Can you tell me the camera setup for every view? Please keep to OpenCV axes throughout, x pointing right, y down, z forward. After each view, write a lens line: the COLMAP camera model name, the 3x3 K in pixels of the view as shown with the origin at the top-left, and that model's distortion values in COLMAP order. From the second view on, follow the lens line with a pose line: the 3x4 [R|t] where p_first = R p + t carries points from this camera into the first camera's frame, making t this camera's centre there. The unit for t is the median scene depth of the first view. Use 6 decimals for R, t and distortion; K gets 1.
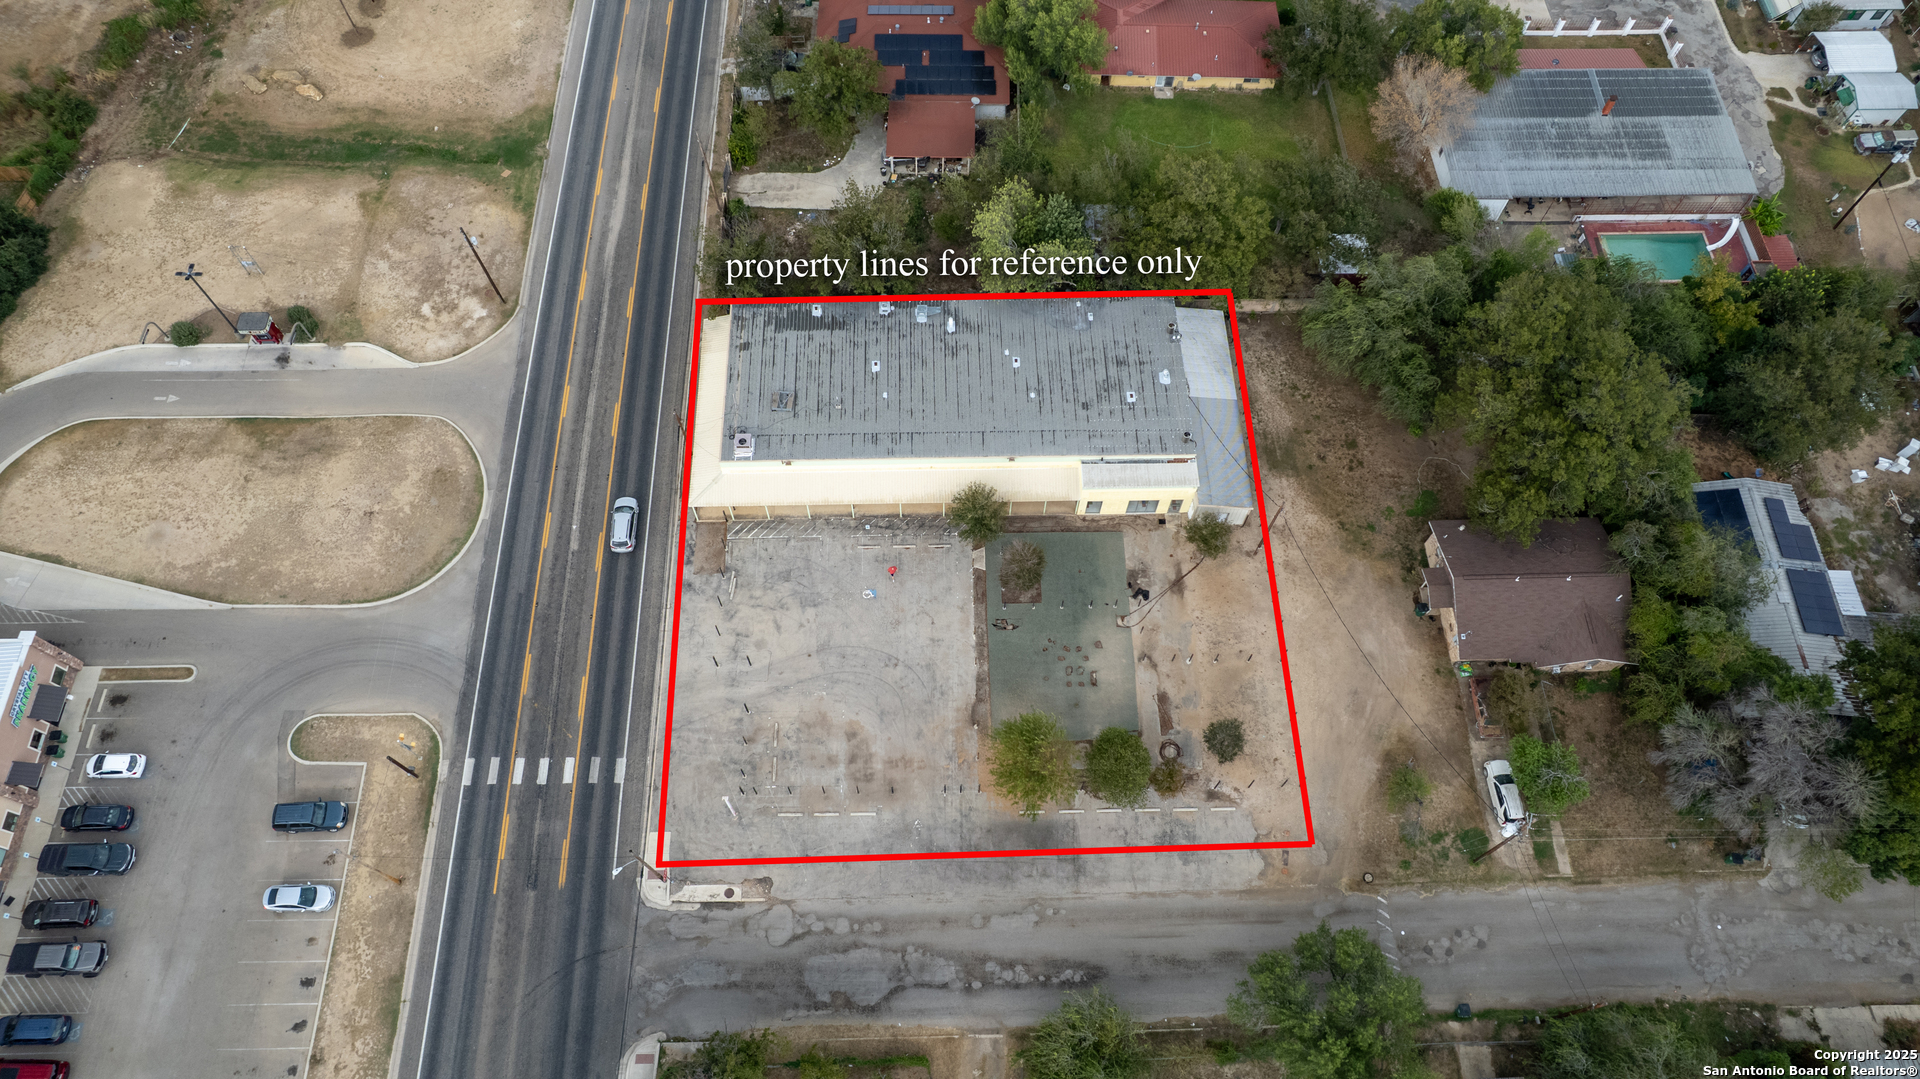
lens RADIAL K [[1246.5, 0, 958.5], [0, 1246.5, 548.6], [0, 0, 1]] dist [-0.083766, 0.075736]
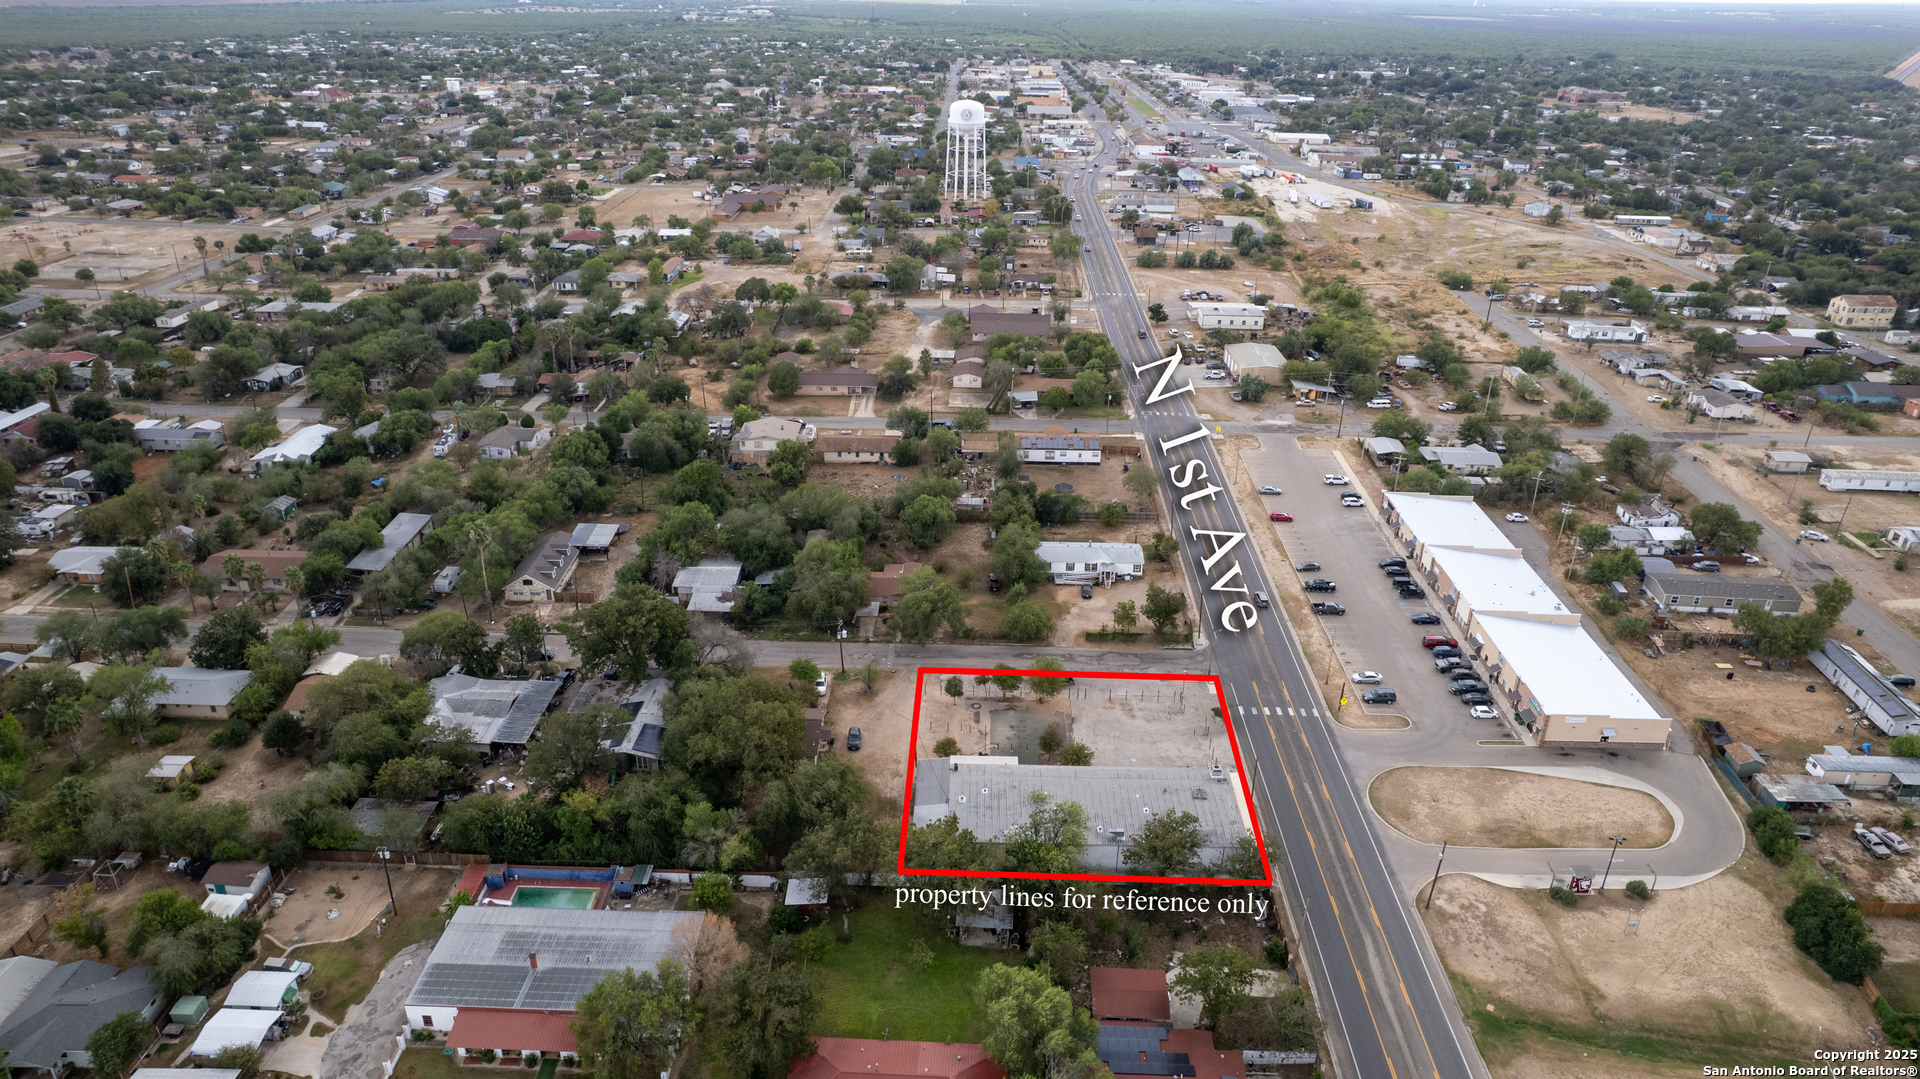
lens RADIAL K [[1246.5, 0, 958.5], [0, 1246.5, 548.6], [0, 0, 1]] dist [-0.083766, 0.075736]
pose [[-0.998980, -0.040767, 0.019398, 0.156387], [0.018961, 0.011076, 0.999759, -1.755710], [-0.040972, 0.999107, -0.010292, 0.708129]]
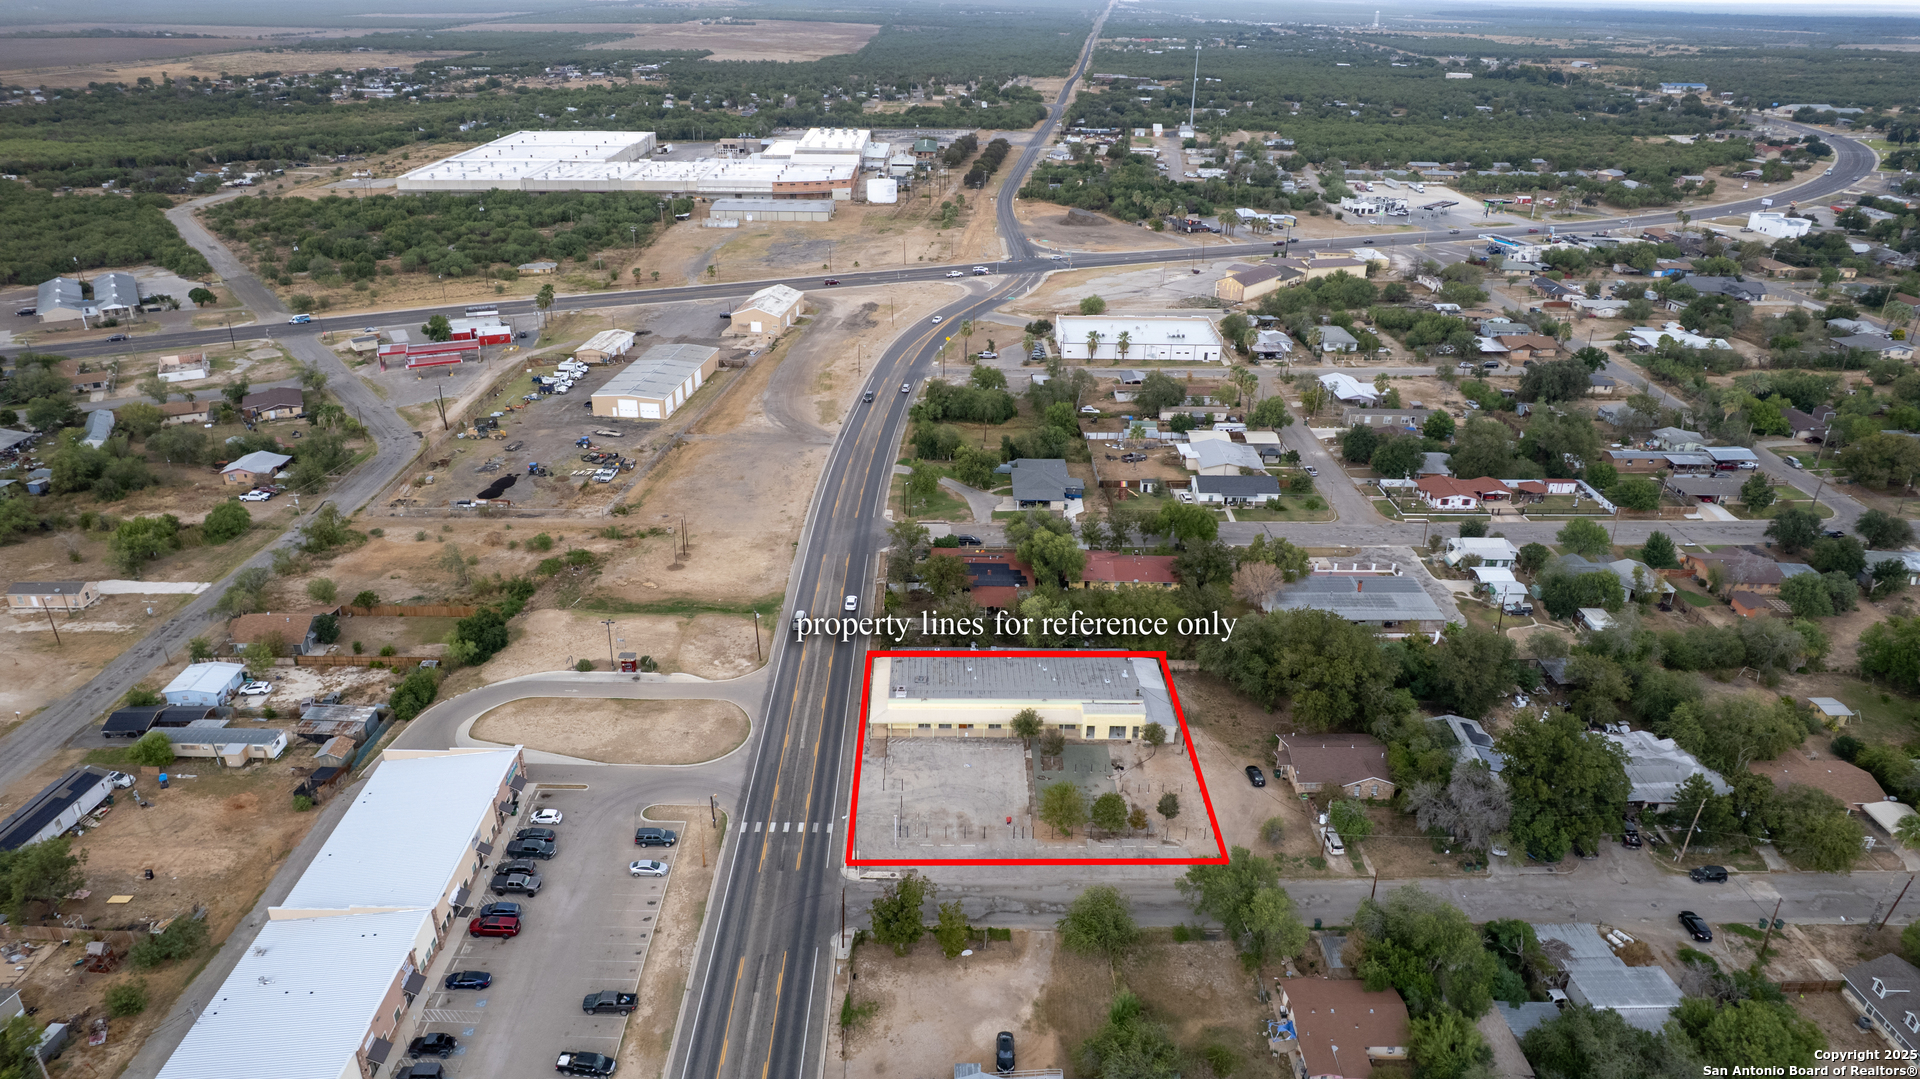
lens RADIAL K [[1246.5, 0, 958.5], [0, 1246.5, 548.6], [0, 0, 1]] dist [-0.083766, 0.075736]
pose [[0.999966, 0.005288, -0.006310, -0.074413], [-0.008068, 0.782220, -0.622951, 0.898389], [0.001641, 0.622980, 0.782236, -0.590808]]
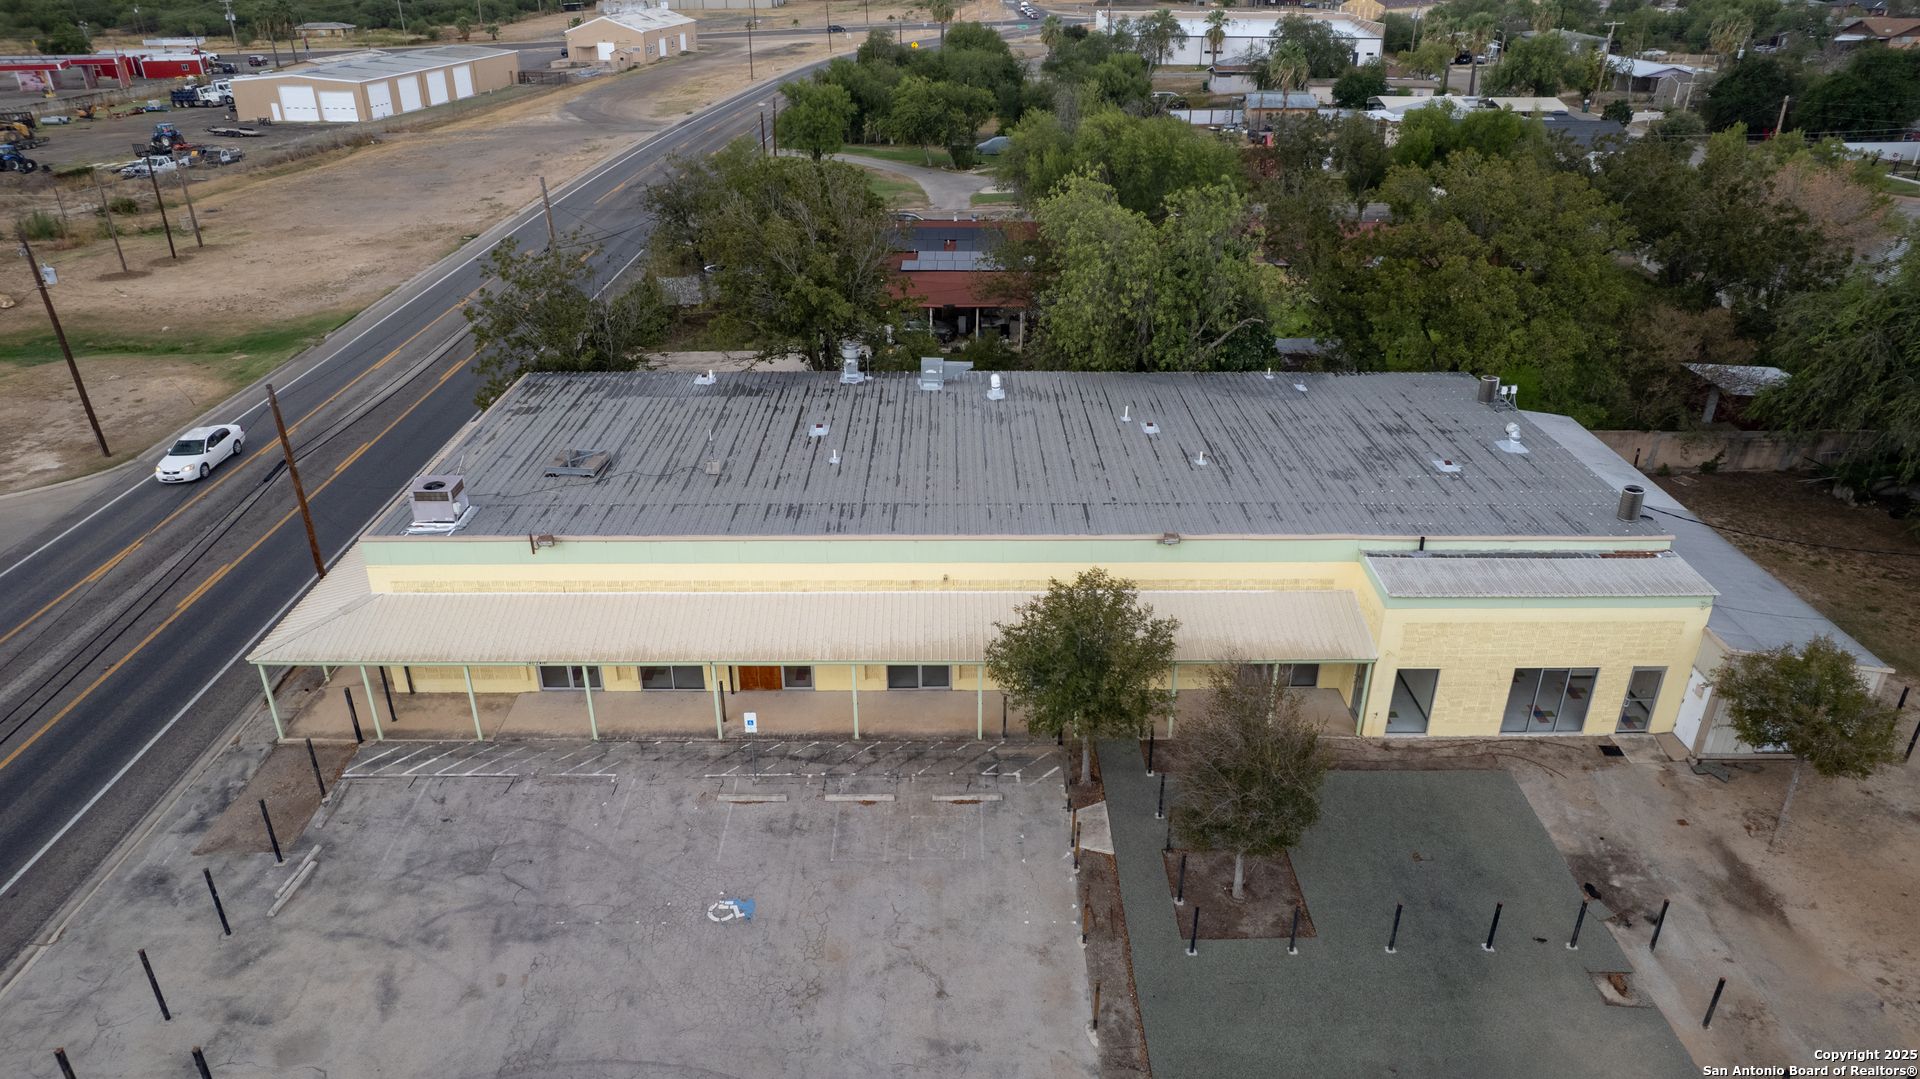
lens RADIAL K [[1246.5, 0, 958.5], [0, 1246.5, 548.6], [0, 0, 1]] dist [-0.083766, 0.075736]
pose [[0.999714, -0.004488, -0.023510, -0.009631], [-0.010742, 0.793648, -0.608282, 0.145218], [0.021389, 0.608360, 0.793373, 0.706307]]
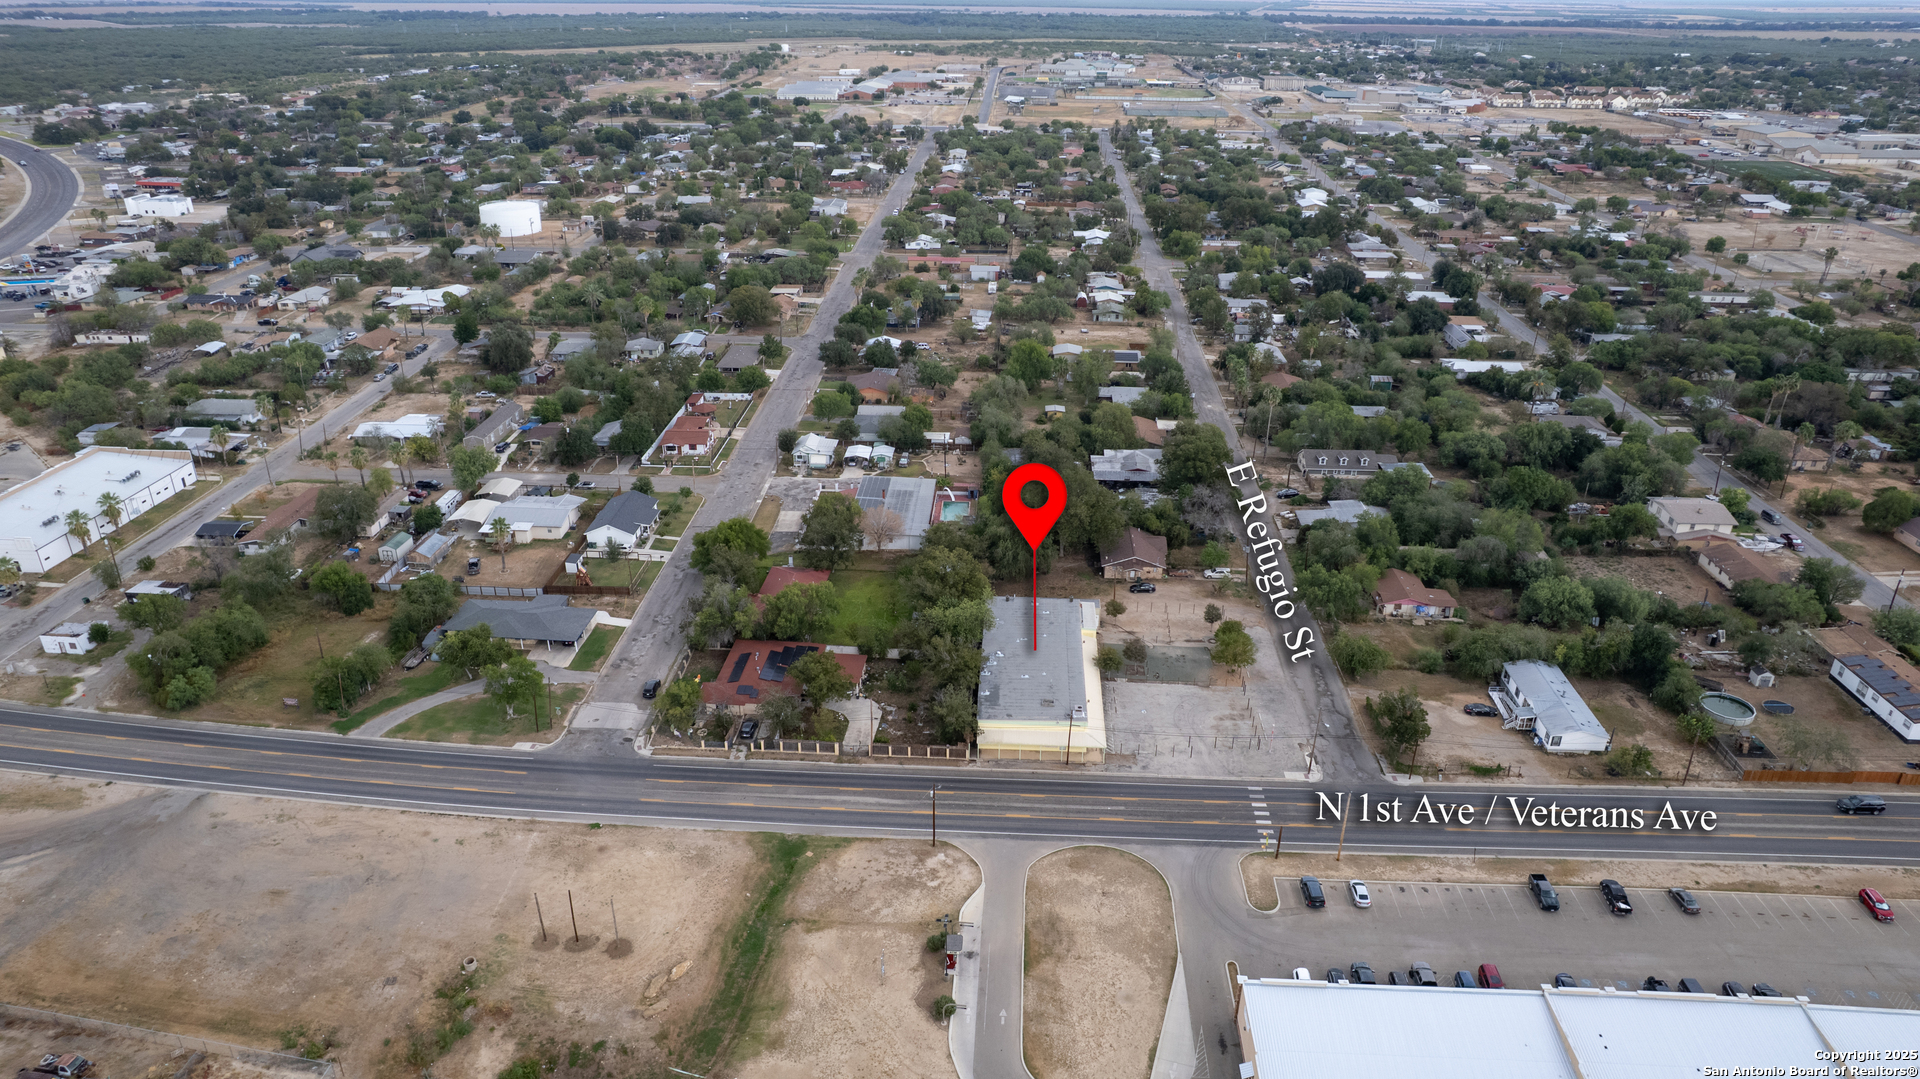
lens RADIAL K [[1246.5, 0, 958.5], [0, 1246.5, 548.6], [0, 0, 1]] dist [-0.083766, 0.075736]
pose [[0.076906, -0.435570, 0.896863, -1.678248], [0.890397, 0.434768, 0.134798, -0.576899], [-0.448641, 0.788197, 0.421267, 0.120105]]
